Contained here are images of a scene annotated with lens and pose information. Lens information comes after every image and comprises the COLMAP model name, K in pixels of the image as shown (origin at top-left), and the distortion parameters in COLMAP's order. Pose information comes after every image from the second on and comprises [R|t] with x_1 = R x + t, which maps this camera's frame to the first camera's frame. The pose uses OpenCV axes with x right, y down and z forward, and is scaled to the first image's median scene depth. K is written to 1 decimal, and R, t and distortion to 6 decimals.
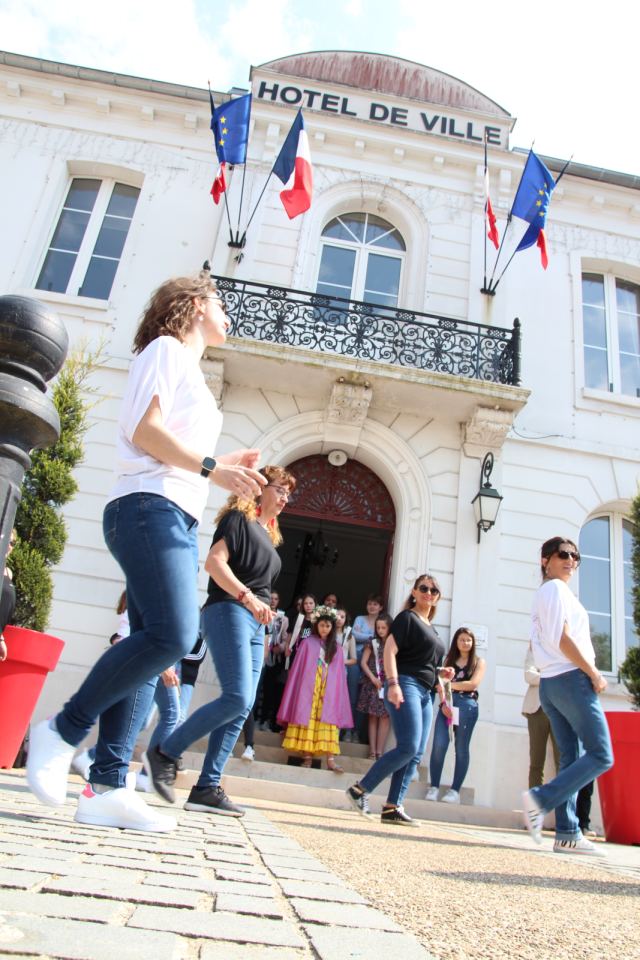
lens RADIAL K [[776.7, 0, 330.1], [0, 776.7, 485.1], [0, 0, 1]] dist [-0.141790, 0.142150]
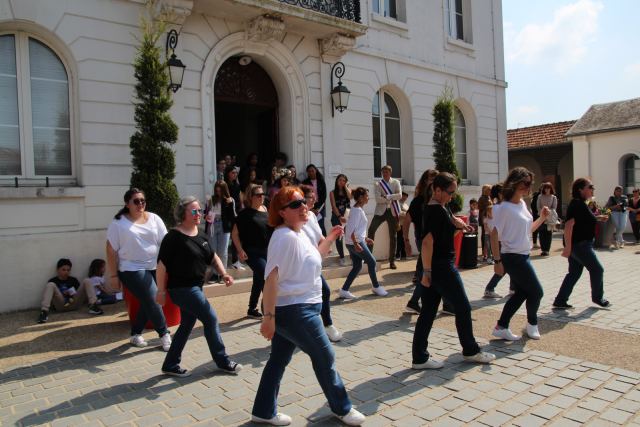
lens RADIAL K [[502.5, 0, 316.3], [0, 502.5, 225.3], [0, 0, 1]] dist [-0.143354, 0.123516]
pose [[0.846981, -0.167197, 0.504646, -0.441884], [-0.080066, 0.898311, 0.432004, -0.186035], [-0.525559, -0.406304, 0.747466, 0.080084]]
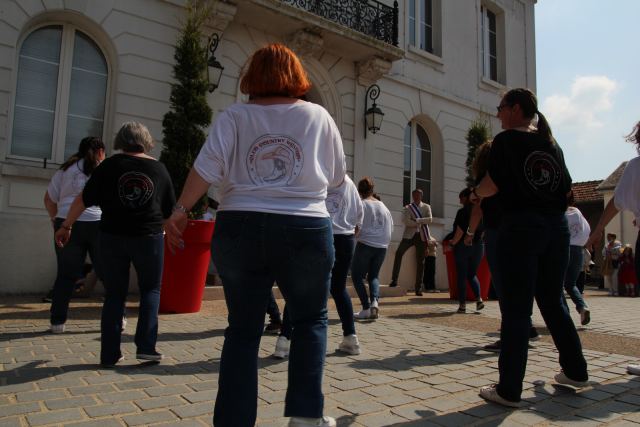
lens RADIAL K [[502.5, 0, 316.3], [0, 502.5, 225.3], [0, 0, 1]] dist [-0.143354, 0.123516]
pose [[0.873669, -0.051144, 0.483825, -0.447579], [-0.125920, 0.936804, 0.326408, -0.092926], [-0.469943, -0.346096, 0.812017, 0.077100]]
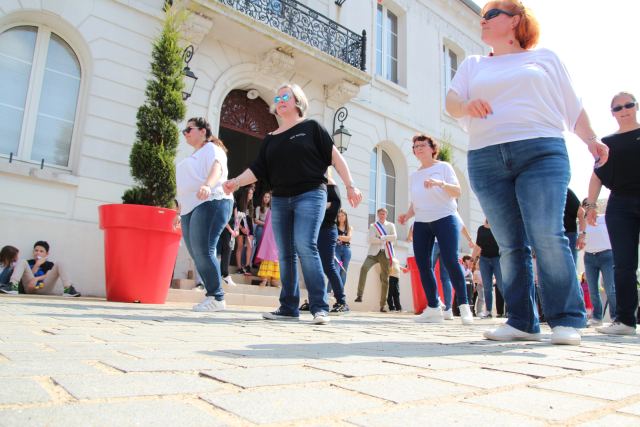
lens RADIAL K [[502.5, 0, 316.3], [0, 502.5, 225.3], [0, 0, 1]] dist [-0.143354, 0.123516]
pose [[0.835148, 0.016596, 0.549775, -0.460402], [-0.168214, 0.959359, 0.226570, -0.031889], [-0.523672, -0.281699, 0.803998, 0.054468]]
